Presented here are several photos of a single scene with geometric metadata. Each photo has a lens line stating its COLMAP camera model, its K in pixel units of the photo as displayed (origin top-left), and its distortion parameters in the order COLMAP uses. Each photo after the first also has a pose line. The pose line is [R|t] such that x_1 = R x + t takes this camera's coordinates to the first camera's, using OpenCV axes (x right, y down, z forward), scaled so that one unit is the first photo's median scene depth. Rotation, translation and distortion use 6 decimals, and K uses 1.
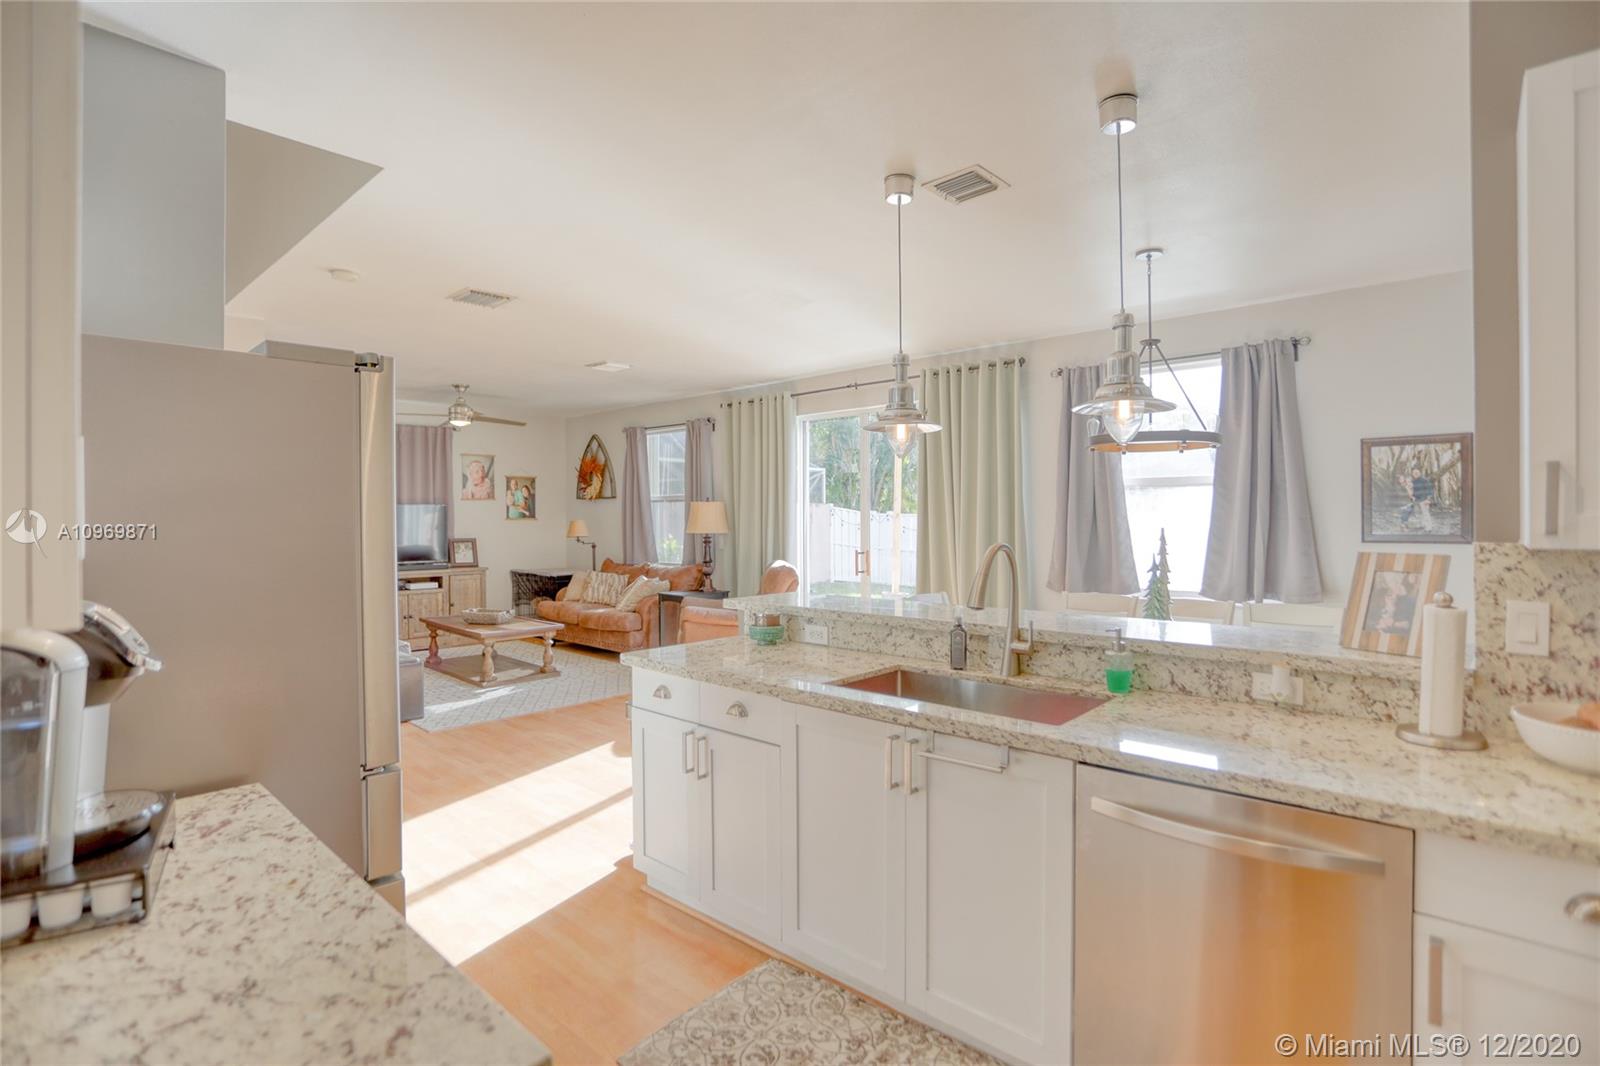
lens RADIAL K [[782.0, 0, 773.9], [0, 782.0, 521.0], [0, 0, 1]] dist [-0.066550, 0.027324]
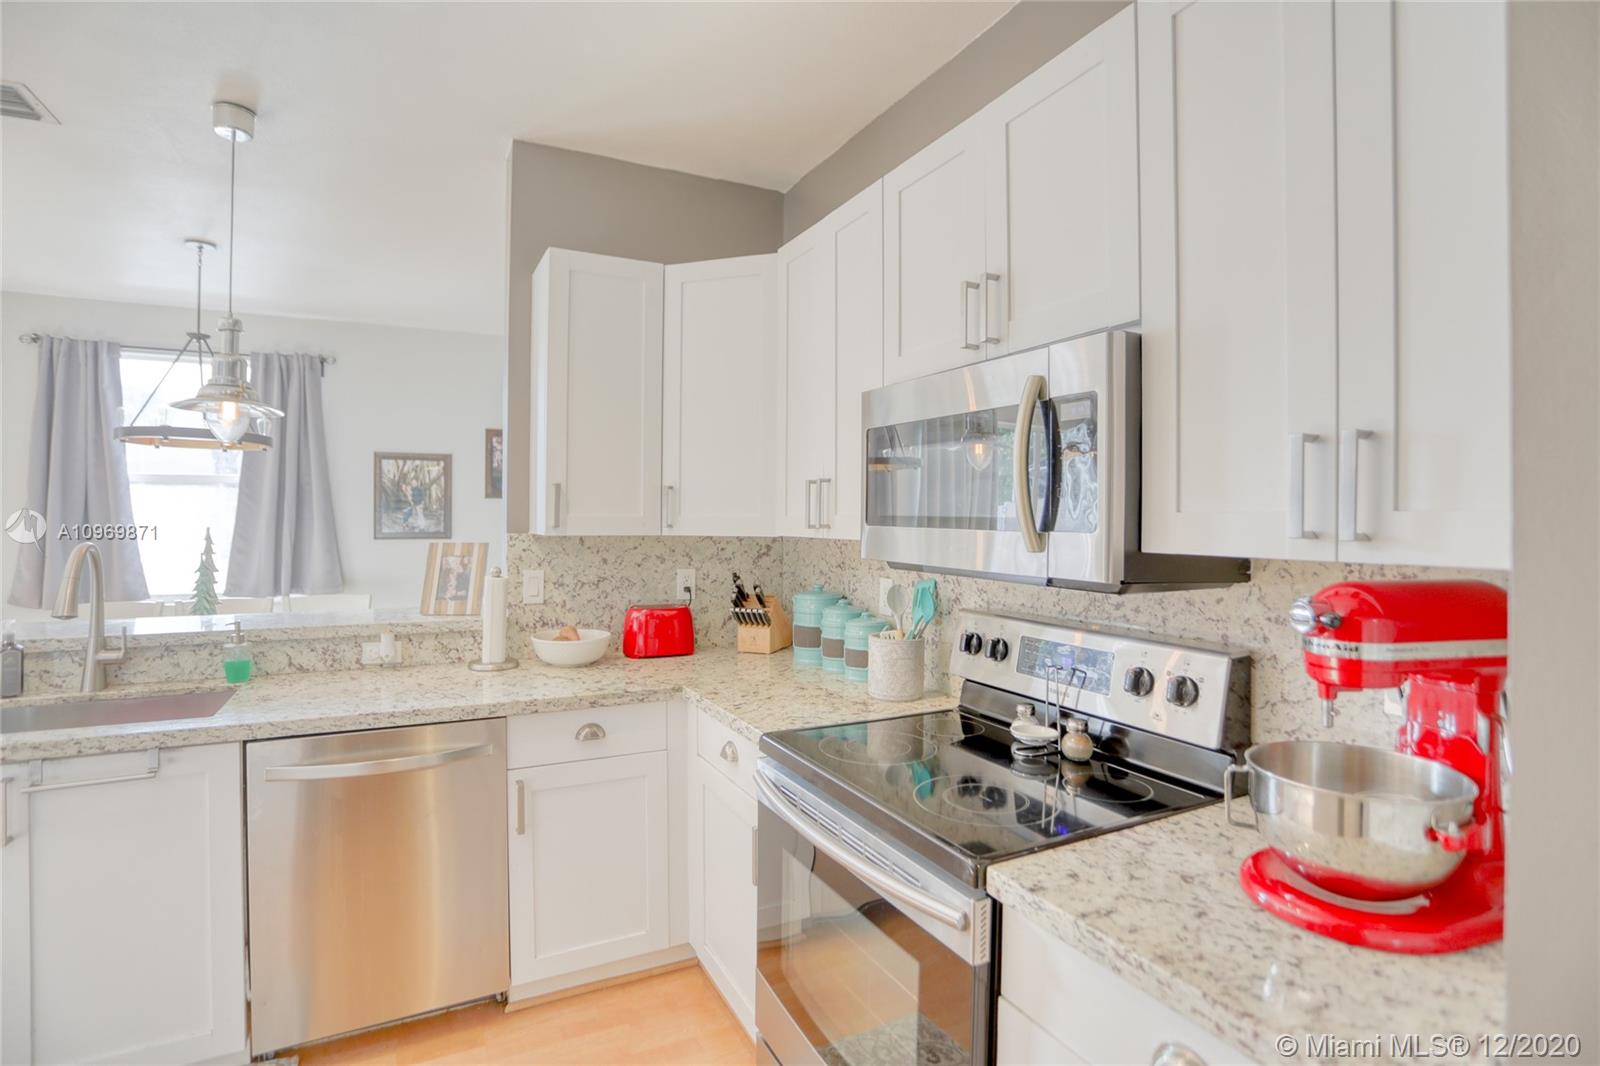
lens RADIAL K [[782.0, 0, 786.0], [0, 782.0, 521.1], [0, 0, 1]] dist [-0.066550, 0.027324]
pose [[0.355344, 0.003414, 0.934729, -0.254170], [-0.001696, 0.999994, -0.003008, 0.005319], [-0.934734, -0.000517, 0.355348, -0.062244]]
